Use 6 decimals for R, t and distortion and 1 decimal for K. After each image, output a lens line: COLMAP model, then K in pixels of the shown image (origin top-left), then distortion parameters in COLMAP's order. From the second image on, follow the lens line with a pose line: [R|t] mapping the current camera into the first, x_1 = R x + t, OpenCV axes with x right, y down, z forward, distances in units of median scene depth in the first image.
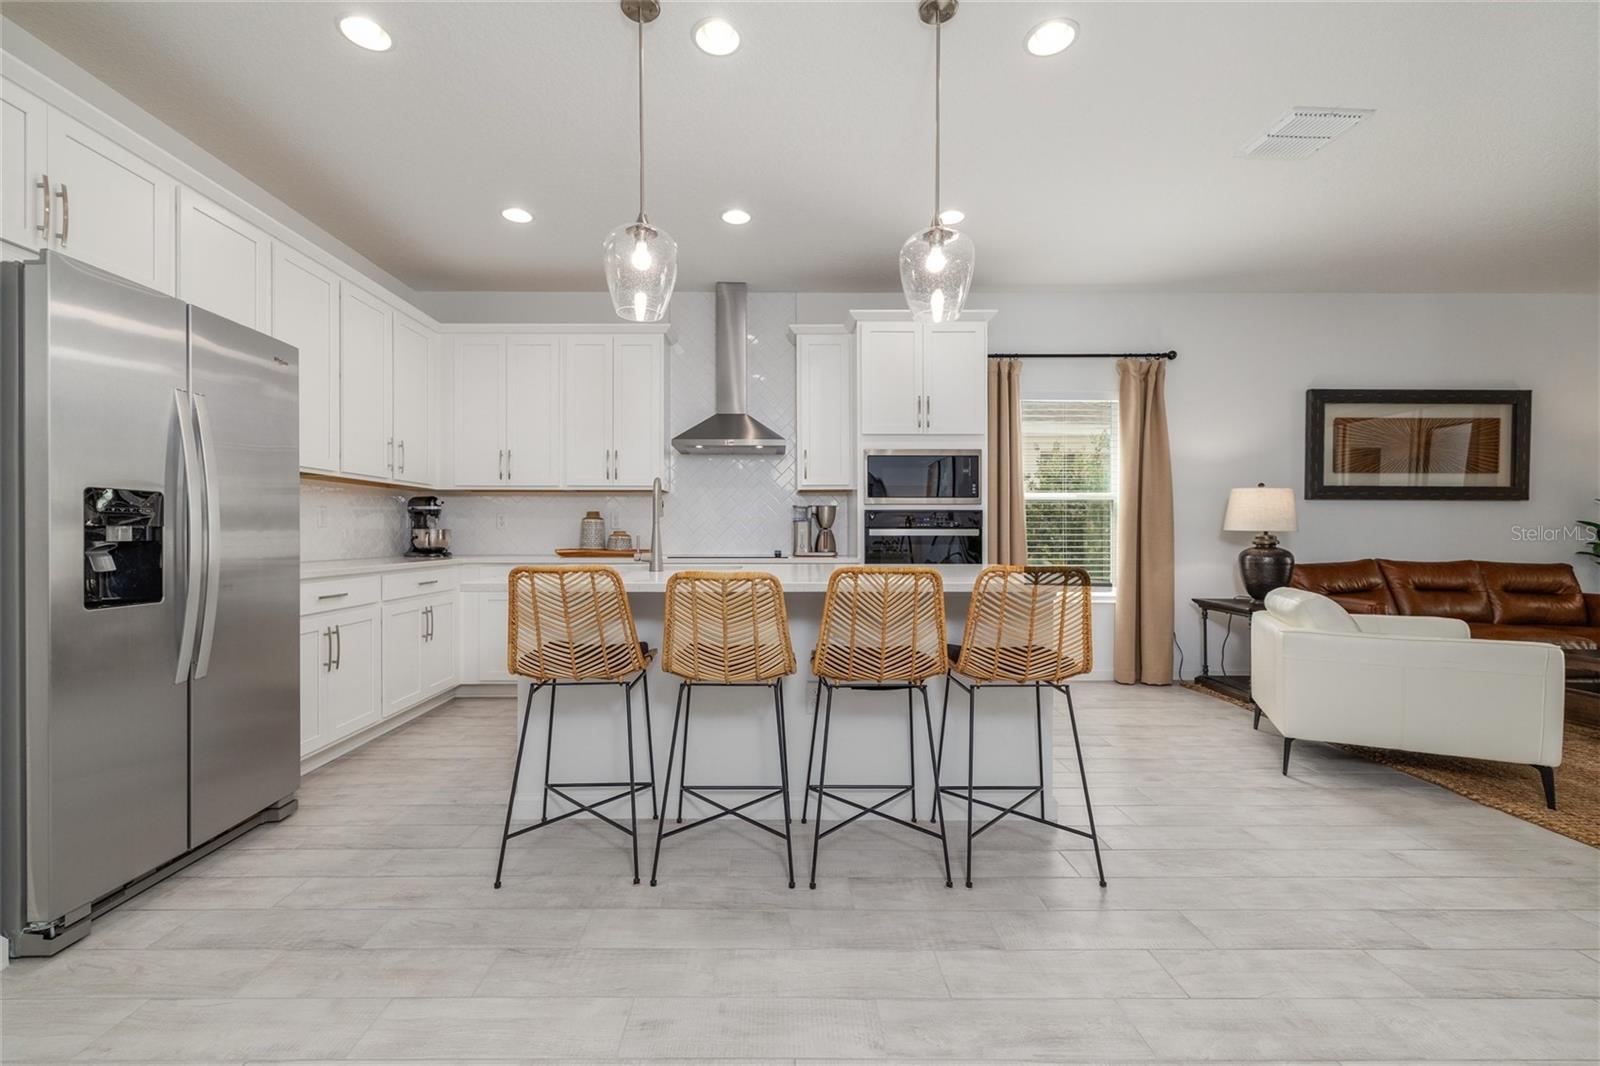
lens RADIAL K [[678.5, 0, 767.2], [0, 678.5, 542.6], [0, 0, 1]] dist [0.000314, -0.000307]
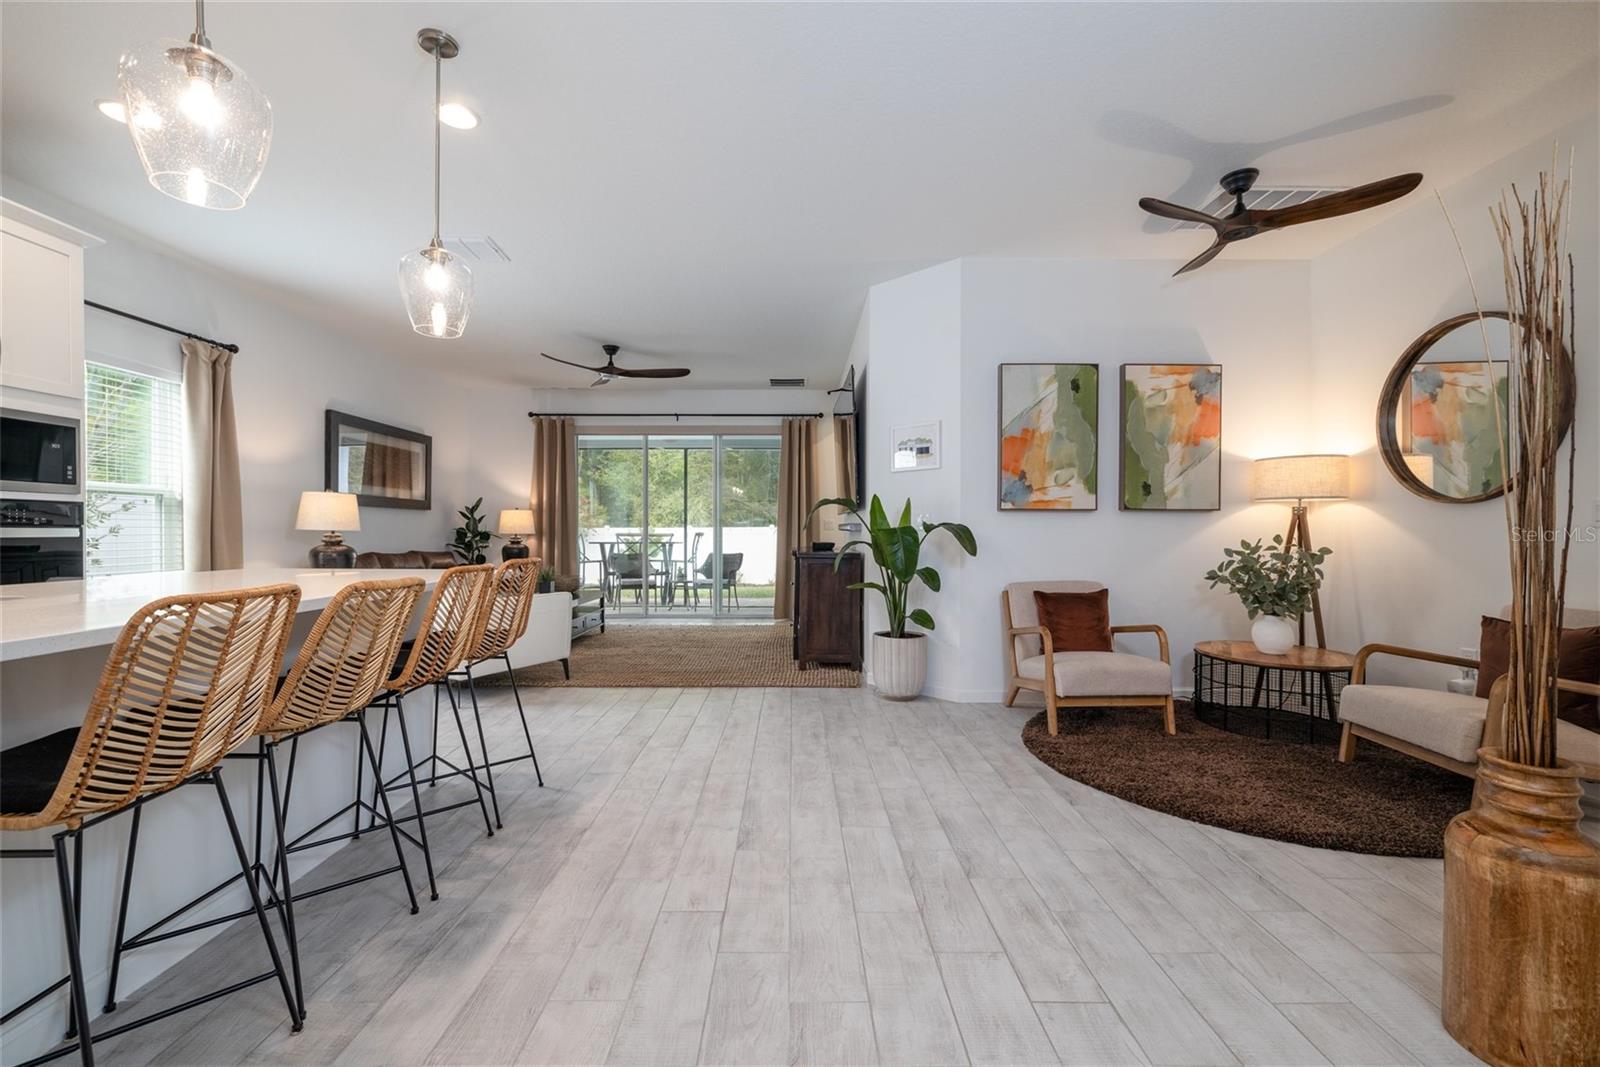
lens RADIAL K [[678.5, 0, 803.1], [0, 678.5, 526.9], [0, 0, 1]] dist [0.000314, -0.000307]
pose [[-0.016223, 0.005415, 0.999854, -0.407745], [0.013418, 0.999896, -0.005197, -0.005571], [-0.999778, 0.013332, -0.016294, 0.214090]]
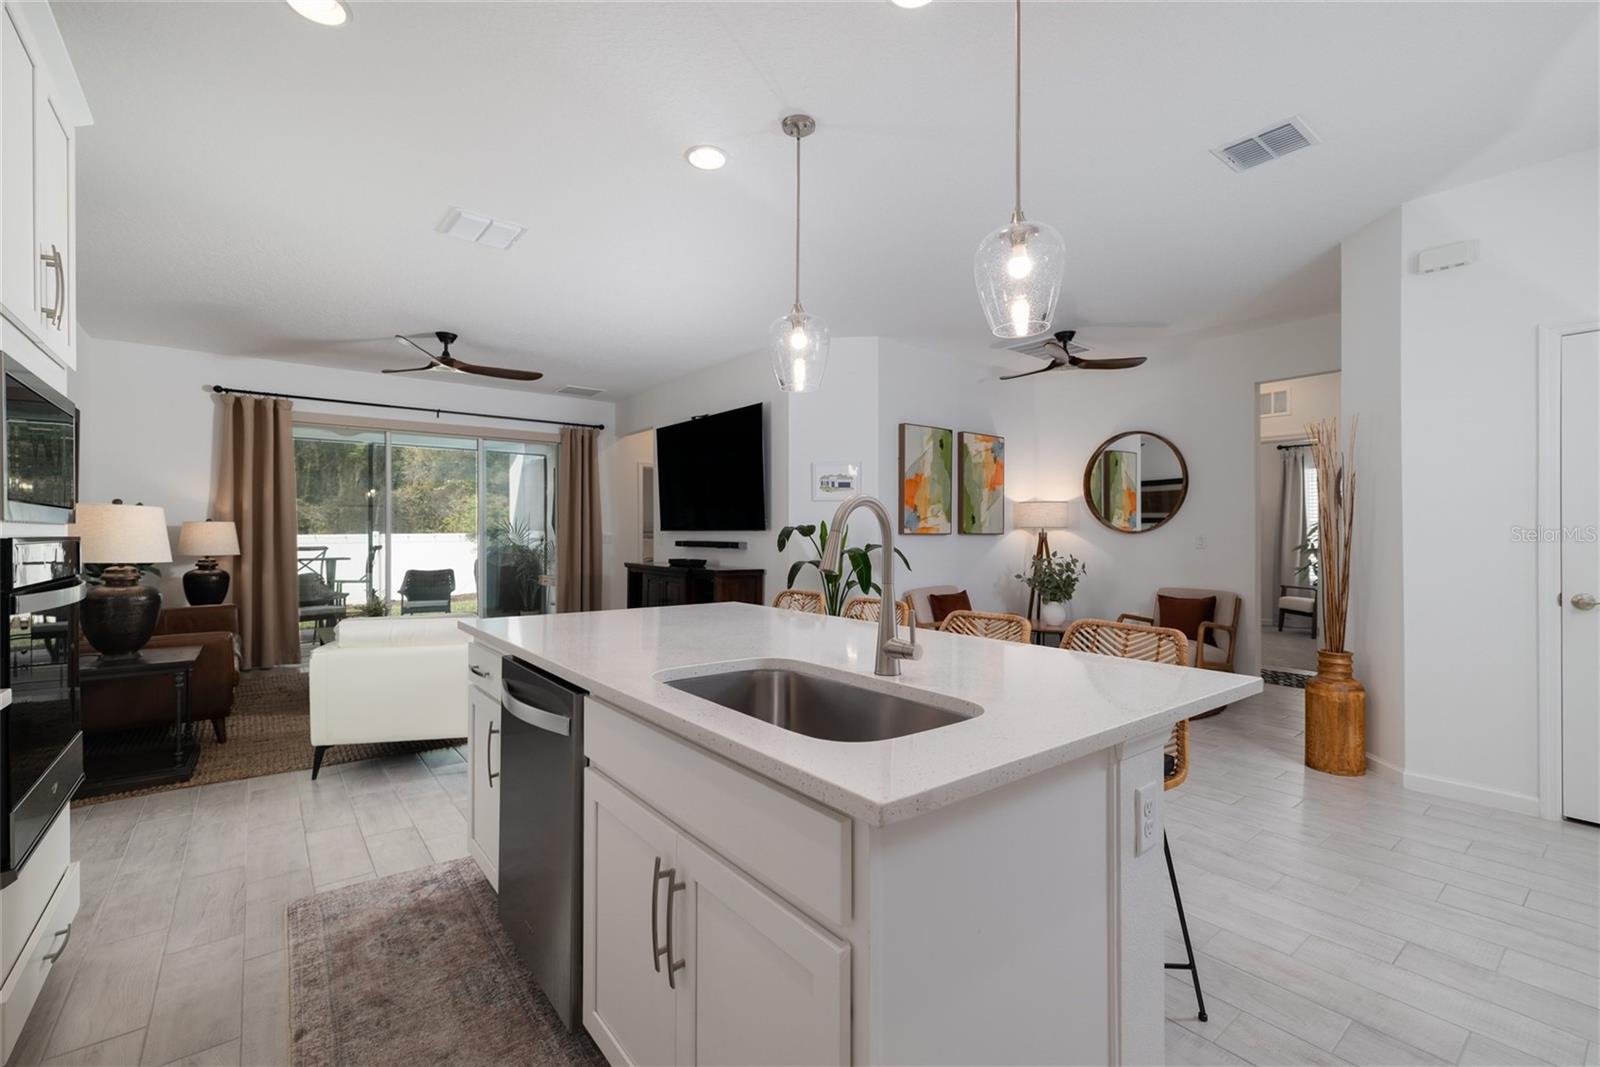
lens RADIAL K [[678.5, 0, 799.5], [0, 678.5, 534.1], [0, 0, 1]] dist [0.000314, -0.000307]
pose [[-0.628915, -0.000647, 0.777474, -0.317153], [0.010712, 0.999898, 0.009497, -0.043273], [-0.777401, 0.014301, -0.628843, 0.840009]]
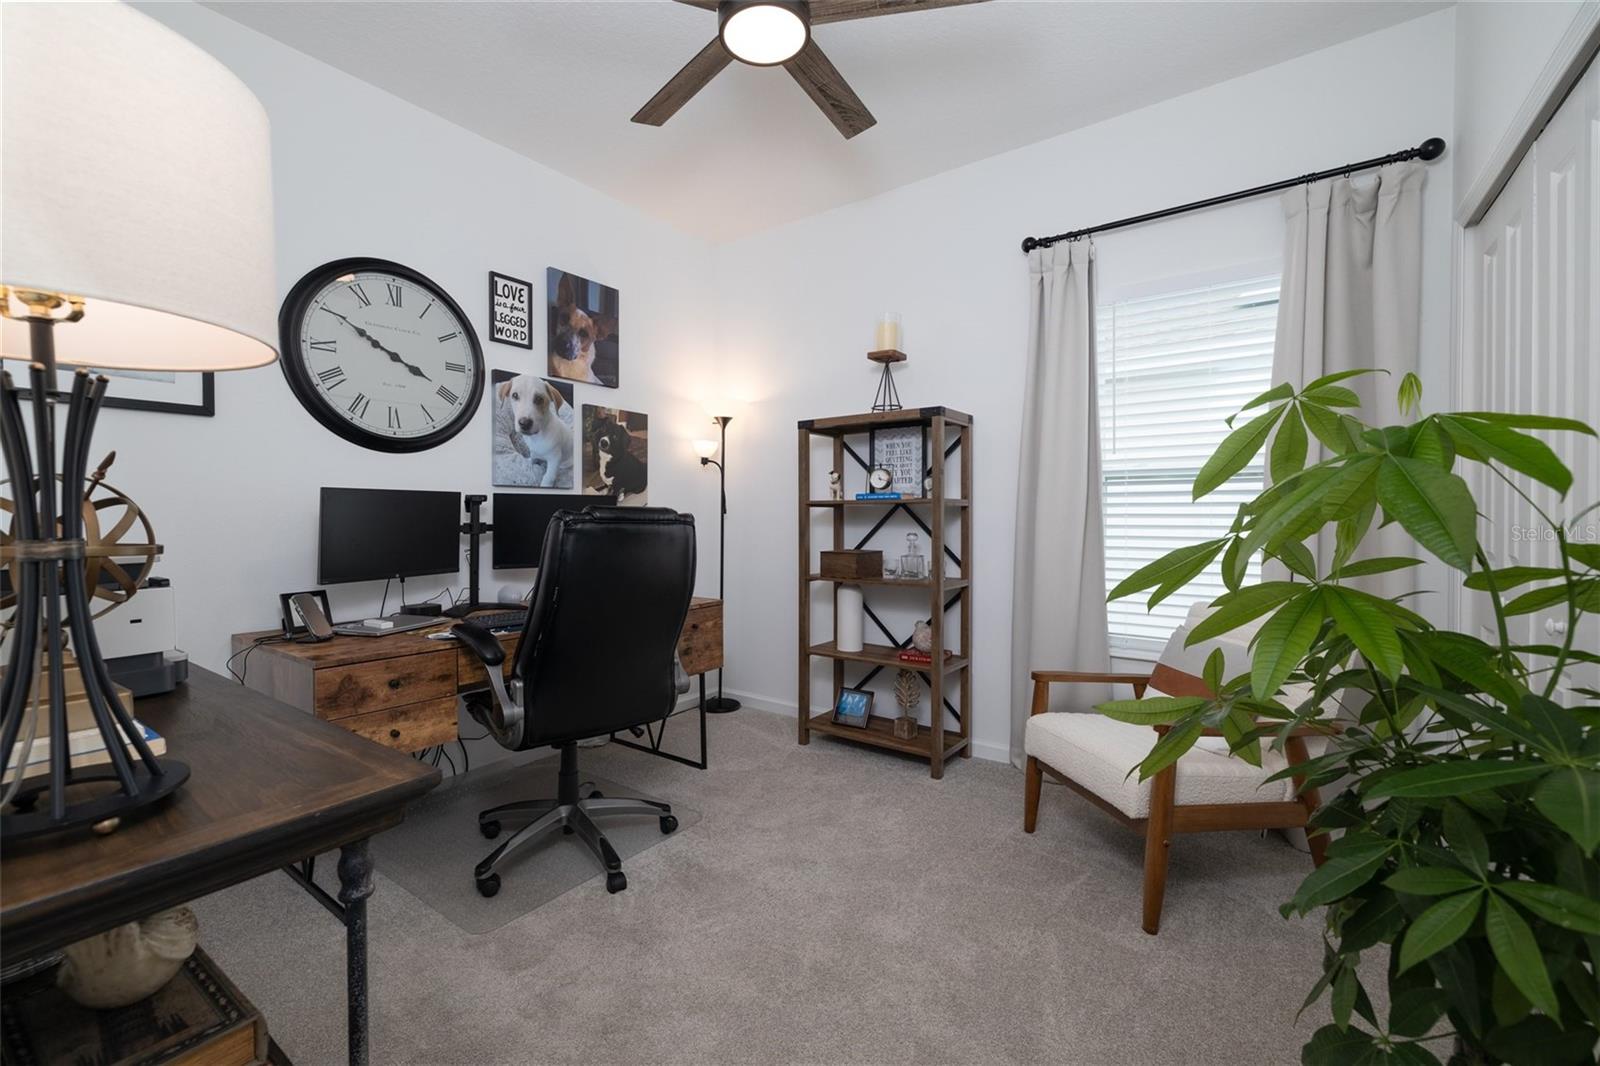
lens RADIAL K [[678.5, 0, 791.9], [0, 678.5, 520.1], [0, 0, 1]] dist [0.000314, -0.000307]
pose [[-0.813006, -0.000376, 0.582255, 0.145996], [0.012340, 0.999764, 0.017875, -0.008454], [-0.582125, 0.021718, -0.812809, -0.829053]]
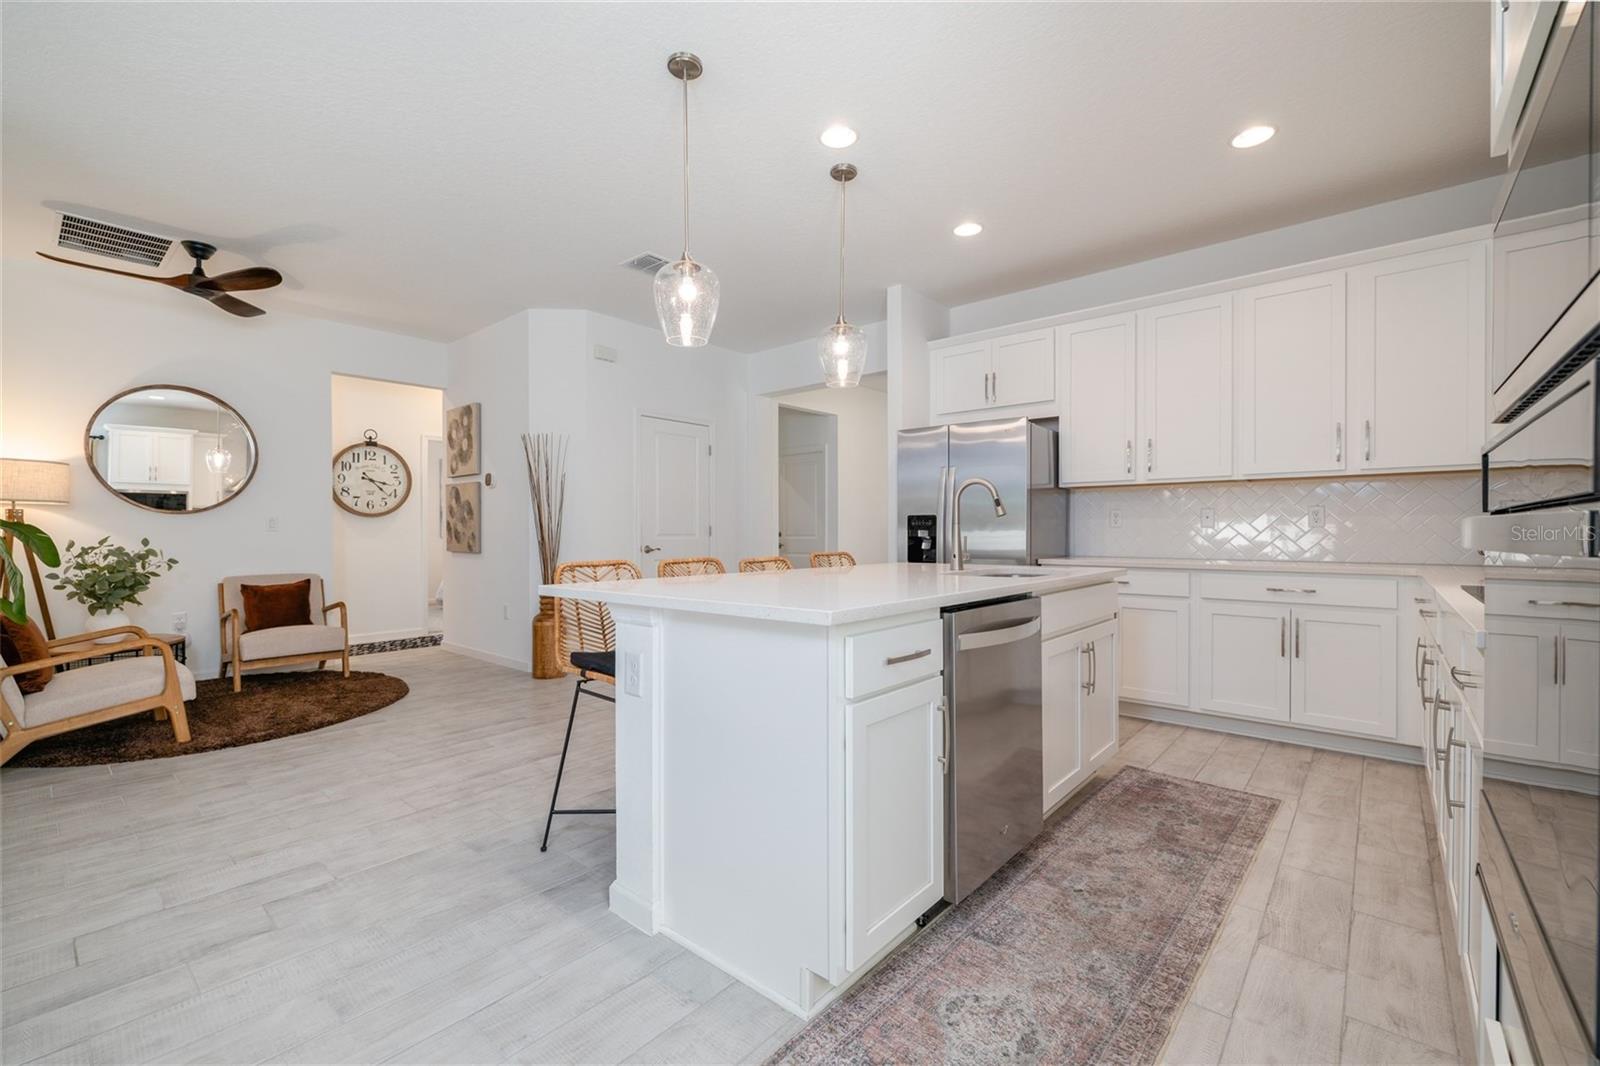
lens RADIAL K [[678.5, 0, 784.9], [0, 678.5, 538.8], [0, 0, 1]] dist [0.000314, -0.000307]
pose [[-0.656019, 0.005128, -0.754727, 0.473053], [-0.008948, 0.999854, 0.014572, -0.008731], [0.754692, 0.016313, -0.655877, 0.891316]]
